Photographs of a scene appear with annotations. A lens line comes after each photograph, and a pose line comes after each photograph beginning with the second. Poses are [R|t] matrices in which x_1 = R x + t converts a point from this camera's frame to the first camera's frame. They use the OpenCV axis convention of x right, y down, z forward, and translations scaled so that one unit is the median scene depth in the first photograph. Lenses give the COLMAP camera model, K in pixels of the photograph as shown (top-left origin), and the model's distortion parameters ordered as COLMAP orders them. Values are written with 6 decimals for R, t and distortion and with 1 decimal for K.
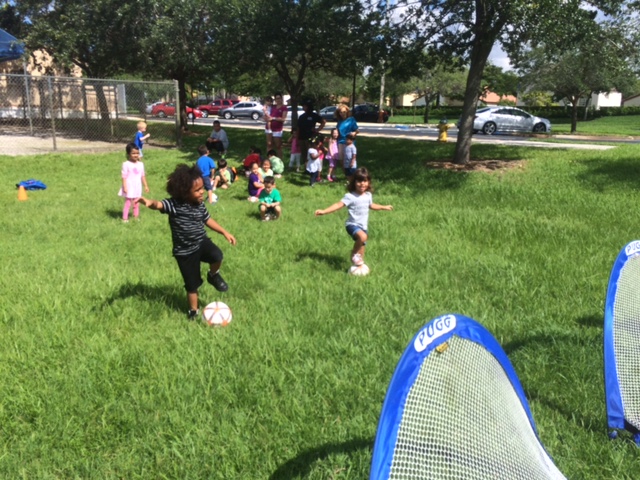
lens RADIAL K [[539.7, 0, 320.3], [0, 539.7, 242.5], [0, 0, 1]] dist [0.075739, -0.105697]
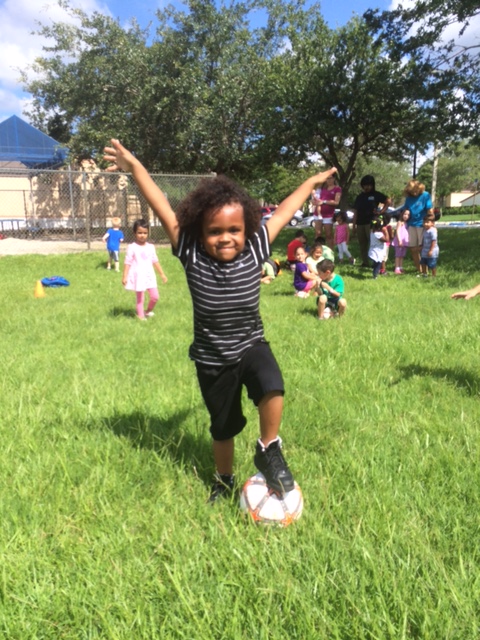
lens RADIAL K [[539.7, 0, 240.0], [0, 539.7, 320.0], [0, 0, 1]] dist [0.075739, -0.105697]
pose [[0.977494, 0.000774, -0.210963, -0.036479], [-0.013068, 0.998295, -0.056888, 0.002708], [0.210559, 0.058365, 0.975837, 0.163249]]
